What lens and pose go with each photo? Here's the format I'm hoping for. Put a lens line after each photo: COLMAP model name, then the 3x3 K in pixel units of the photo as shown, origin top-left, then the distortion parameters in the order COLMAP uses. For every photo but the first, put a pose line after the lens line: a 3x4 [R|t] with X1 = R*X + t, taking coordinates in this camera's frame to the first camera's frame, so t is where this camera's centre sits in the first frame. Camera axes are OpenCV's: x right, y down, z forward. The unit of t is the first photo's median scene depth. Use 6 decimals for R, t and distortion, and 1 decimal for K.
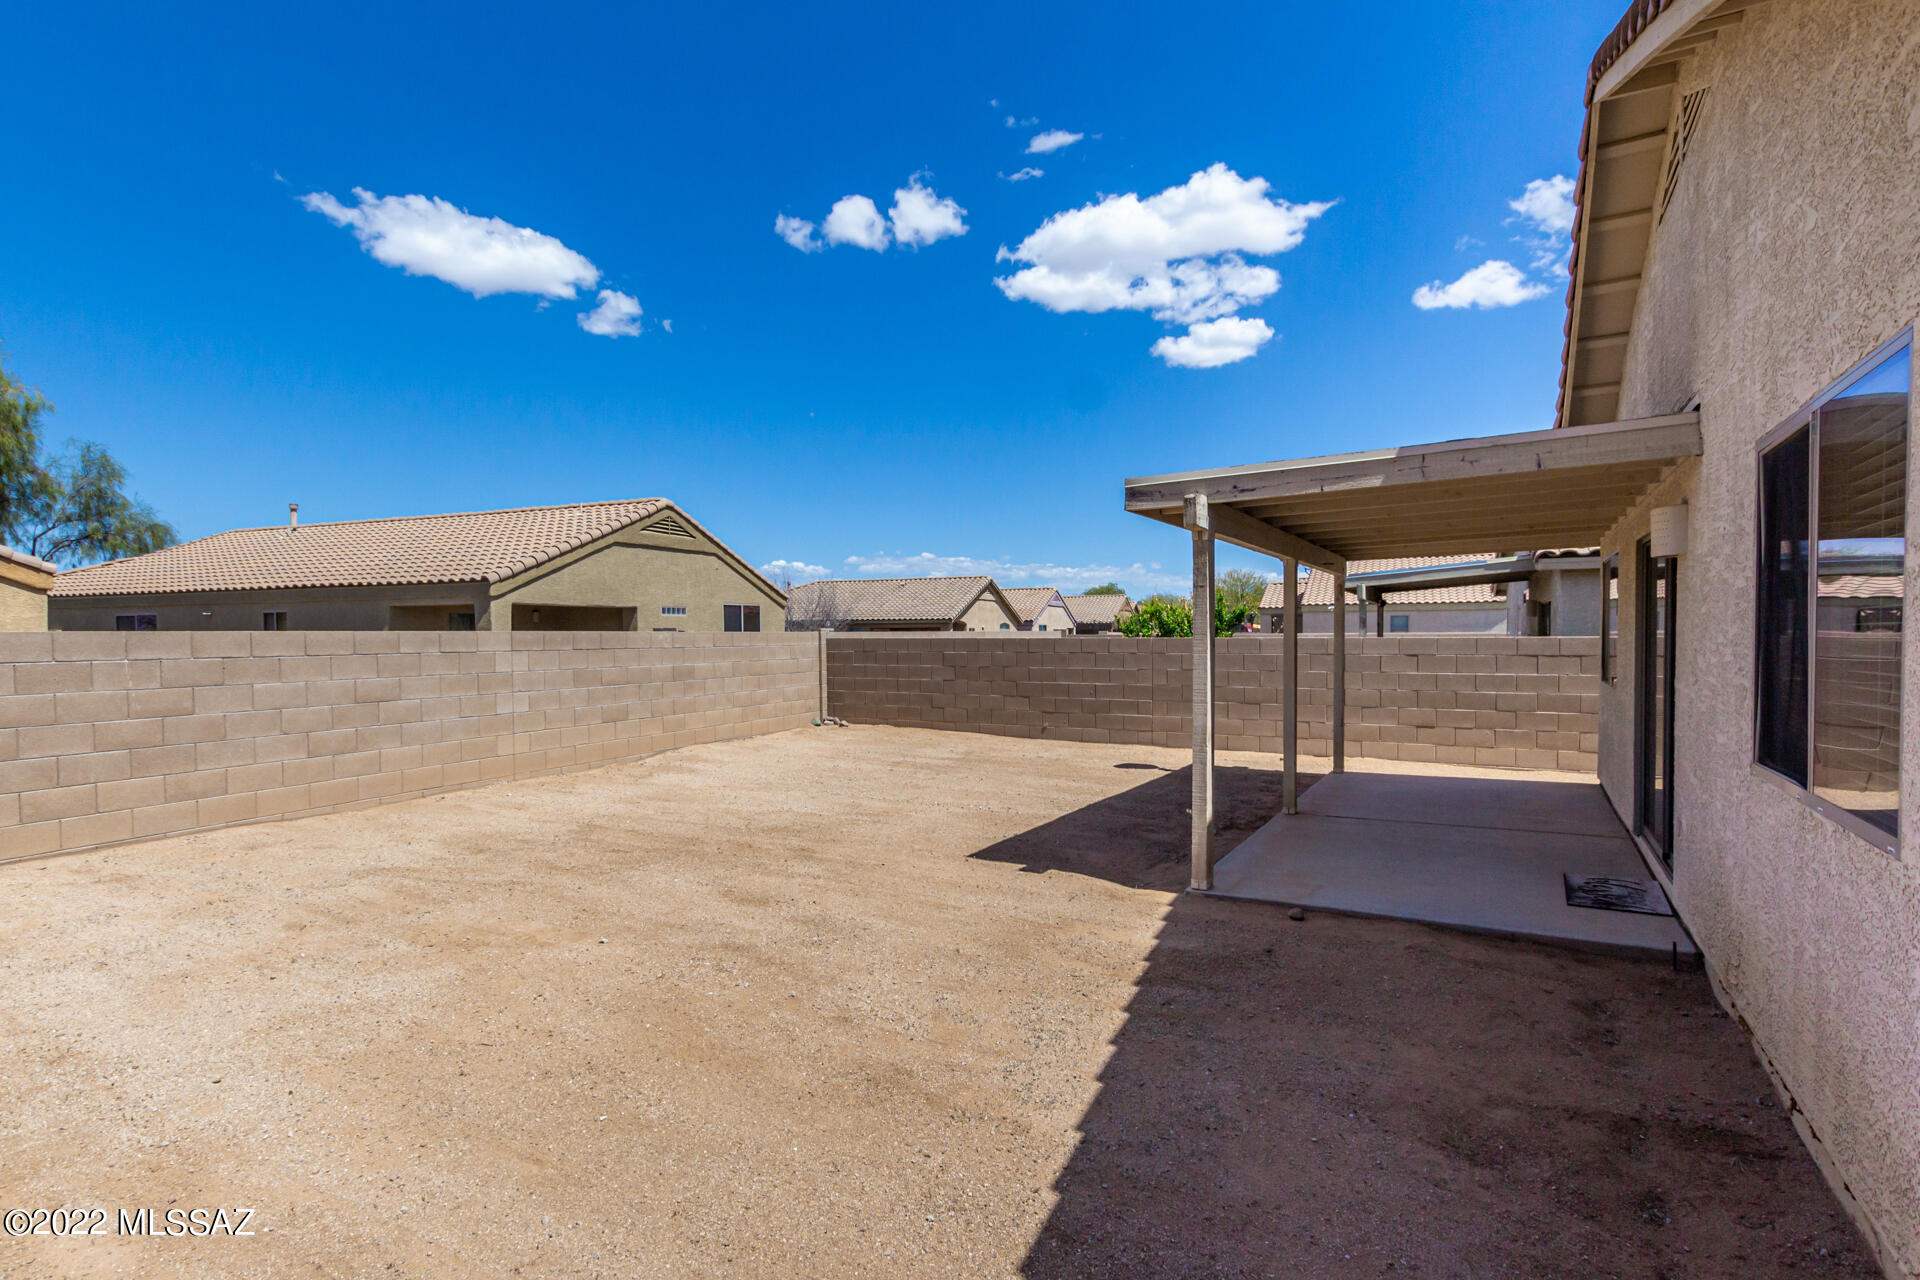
lens RADIAL K [[936.1, 0, 959.3], [0, 936.1, 665.9], [0, 0, 1]] dist [0.001917, -0.004335]
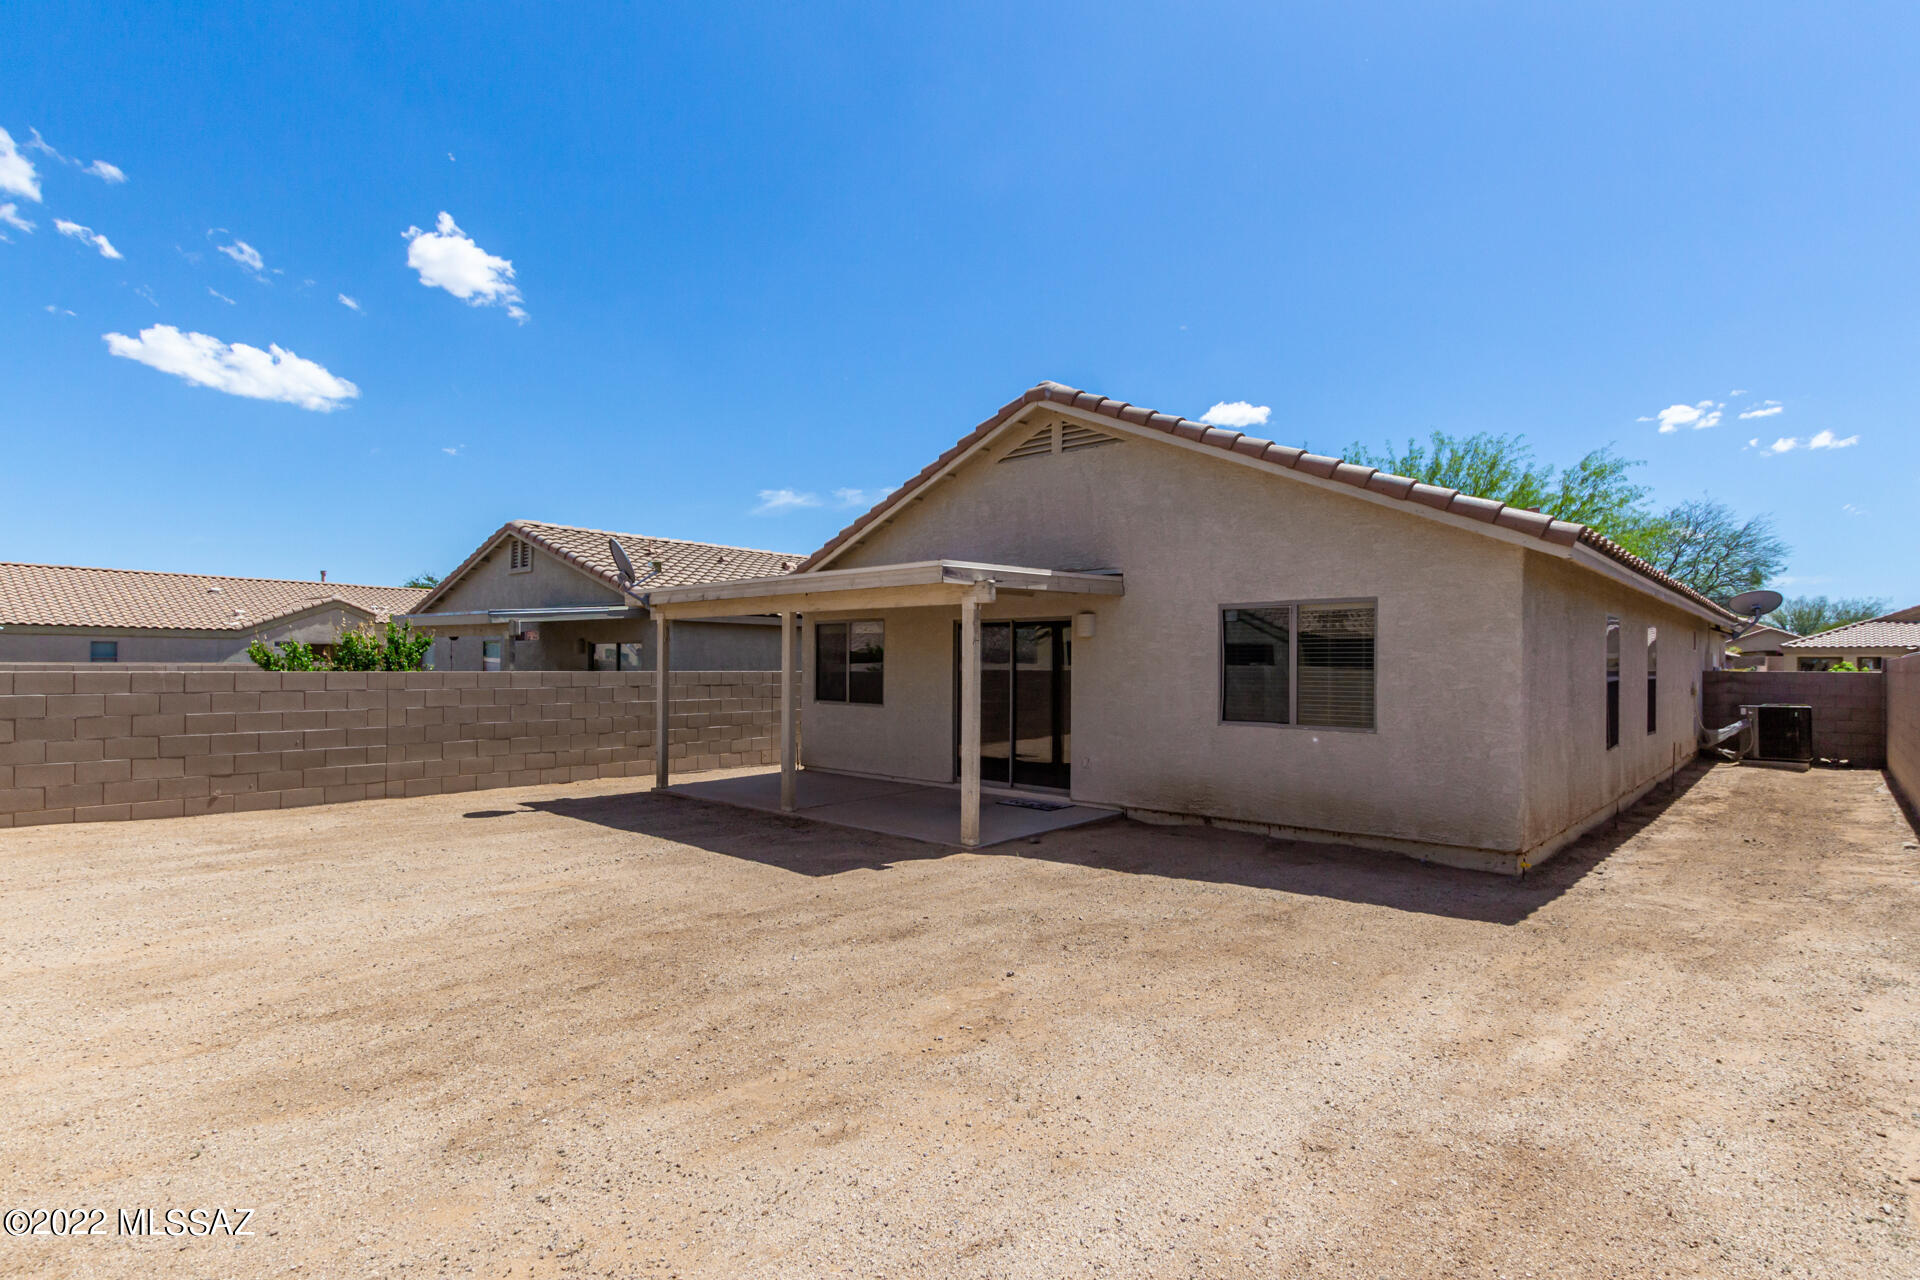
lens RADIAL K [[936.1, 0, 959.3], [0, 936.1, 665.9], [0, 0, 1]] dist [0.001917, -0.004335]
pose [[0.212006, 0.003893, 0.977261, -1.069100], [0.026649, 0.999597, -0.009763, -0.027344], [-0.976905, 0.028113, 0.211817, 0.630868]]
